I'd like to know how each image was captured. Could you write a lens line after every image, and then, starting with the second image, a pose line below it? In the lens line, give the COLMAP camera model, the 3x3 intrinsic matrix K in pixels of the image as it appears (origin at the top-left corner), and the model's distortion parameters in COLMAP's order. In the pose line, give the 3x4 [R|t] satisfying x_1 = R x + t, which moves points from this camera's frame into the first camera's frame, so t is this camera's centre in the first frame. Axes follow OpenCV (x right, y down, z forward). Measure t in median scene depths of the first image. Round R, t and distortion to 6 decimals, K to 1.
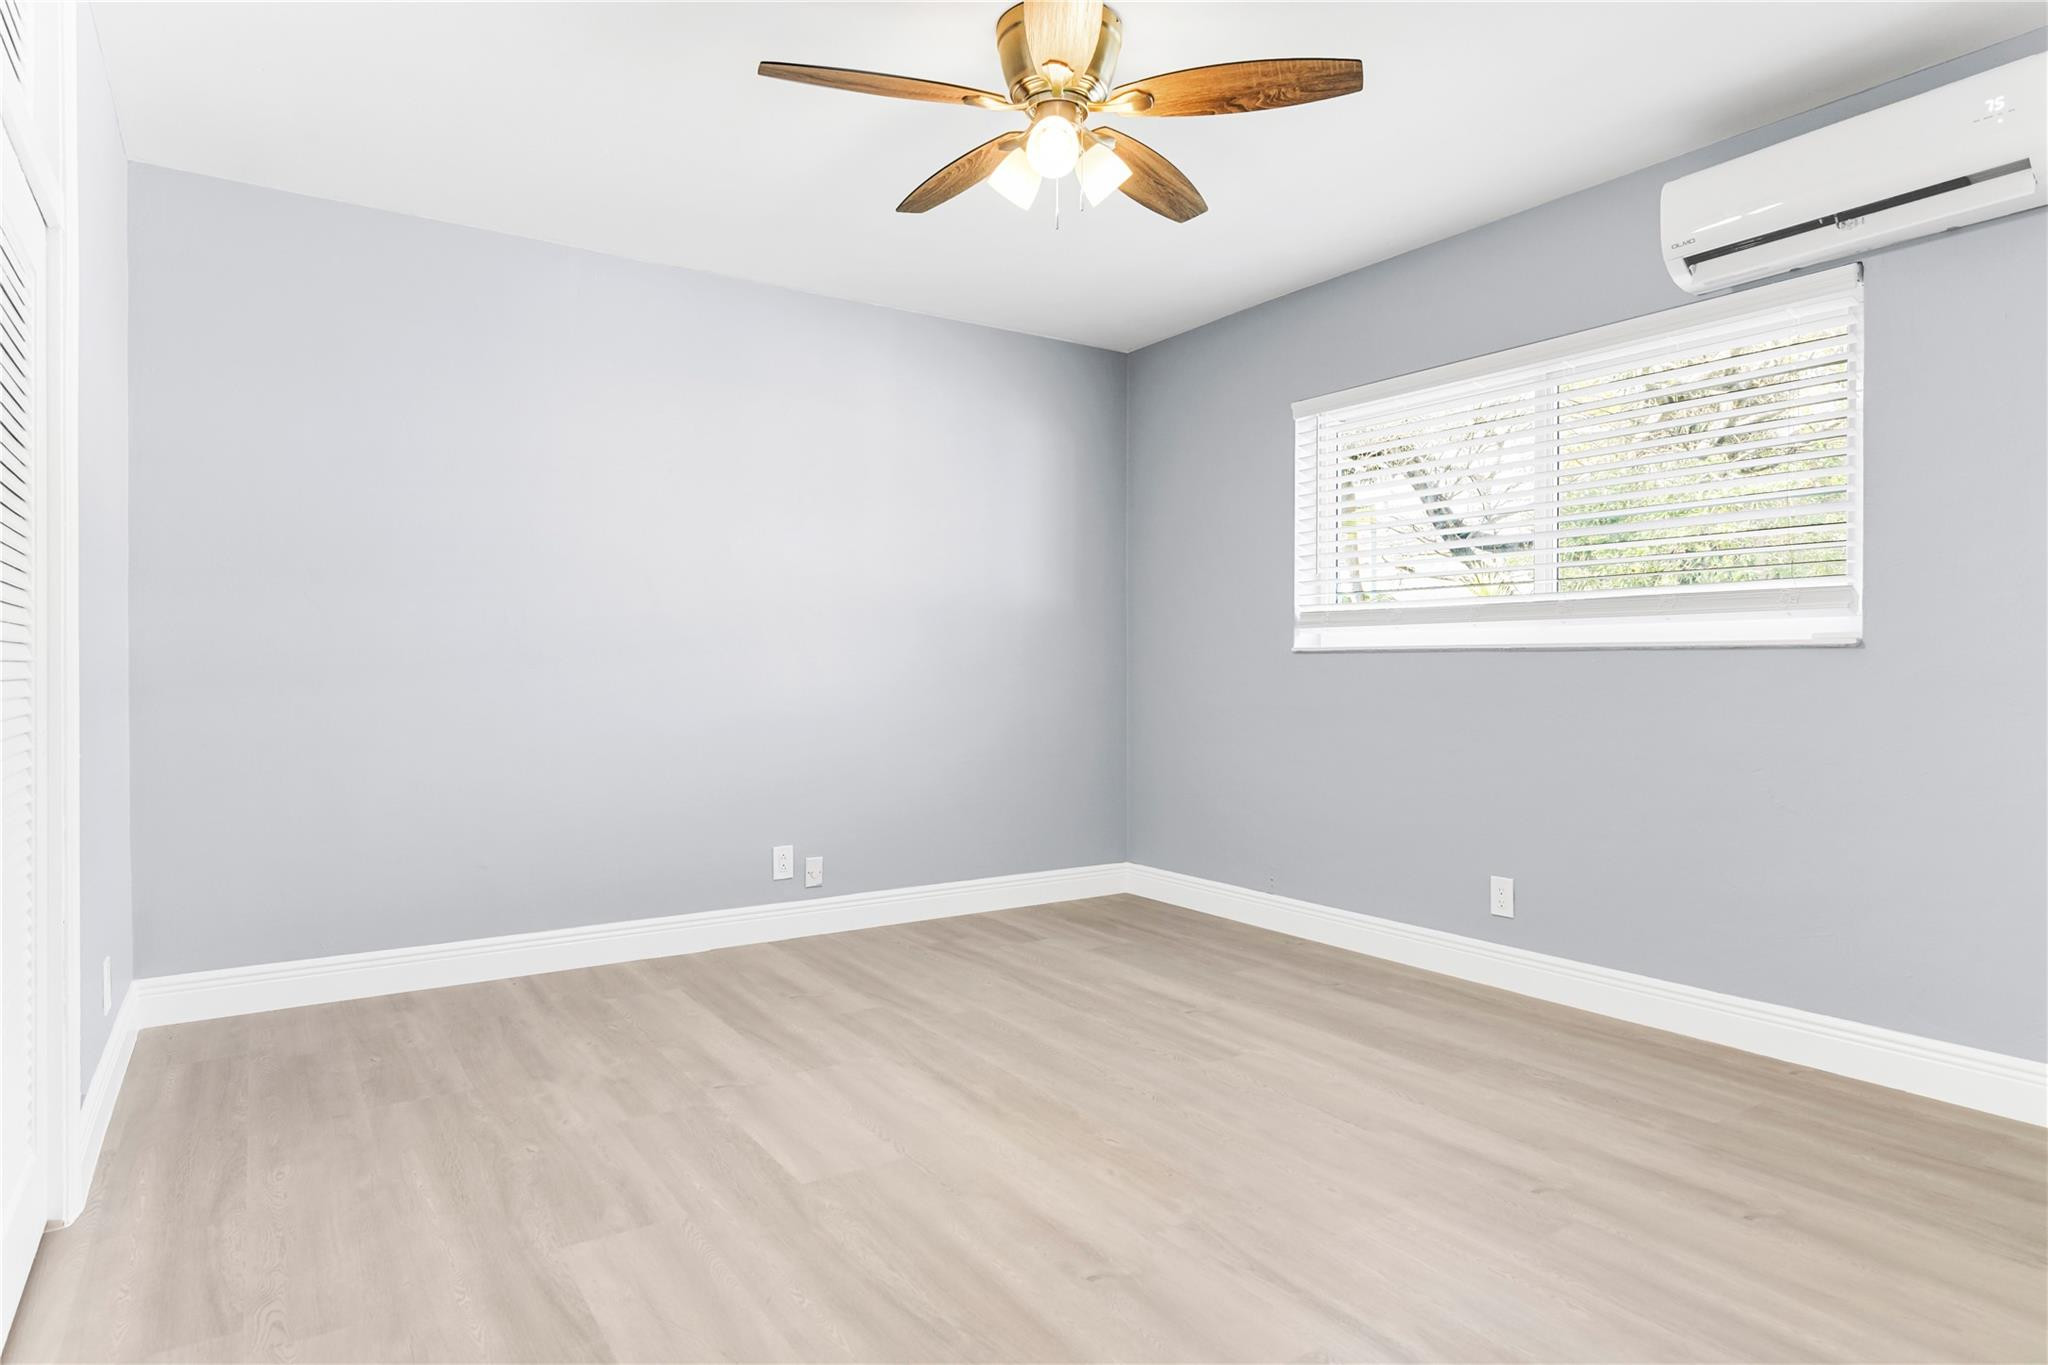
lens RADIAL K [[1135.2, 0, 1024.0], [0, 1135.2, 682.5], [0, 0, 1]] dist [0.001777, -0.000028]
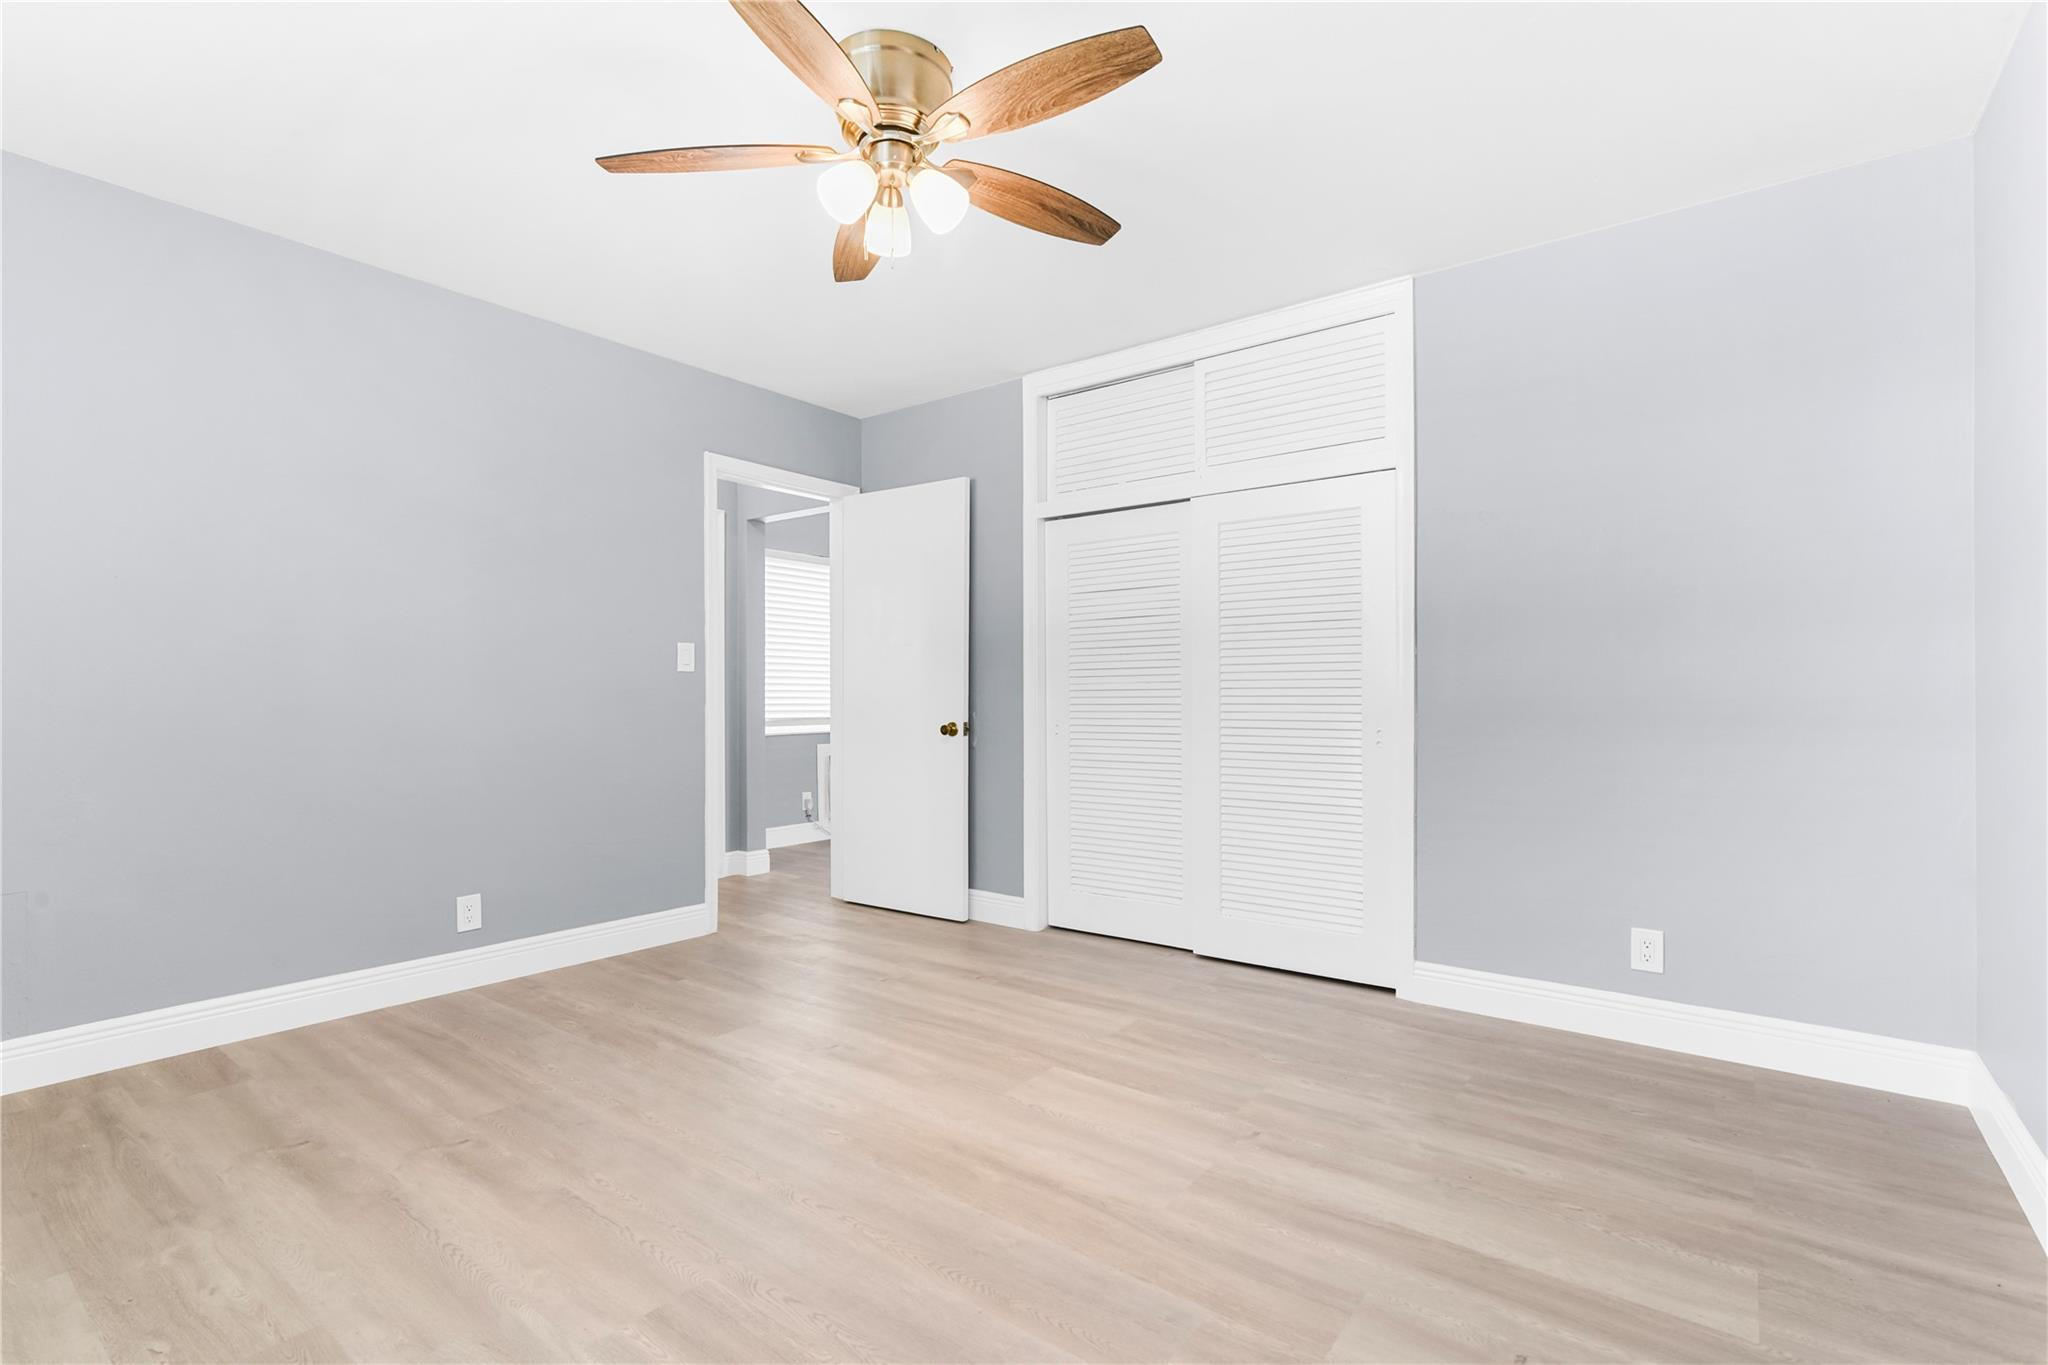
lens RADIAL K [[950.1, 0, 1018.8], [0, 950.1, 697.9], [0, 0, 1]] dist [-0.000354, 0.000004]
pose [[-0.947921, 0.001569, -0.318502, 0.151212], [-0.002705, 0.999912, 0.012976, -0.018340], [0.318494, 0.013162, -0.947833, 1.455770]]
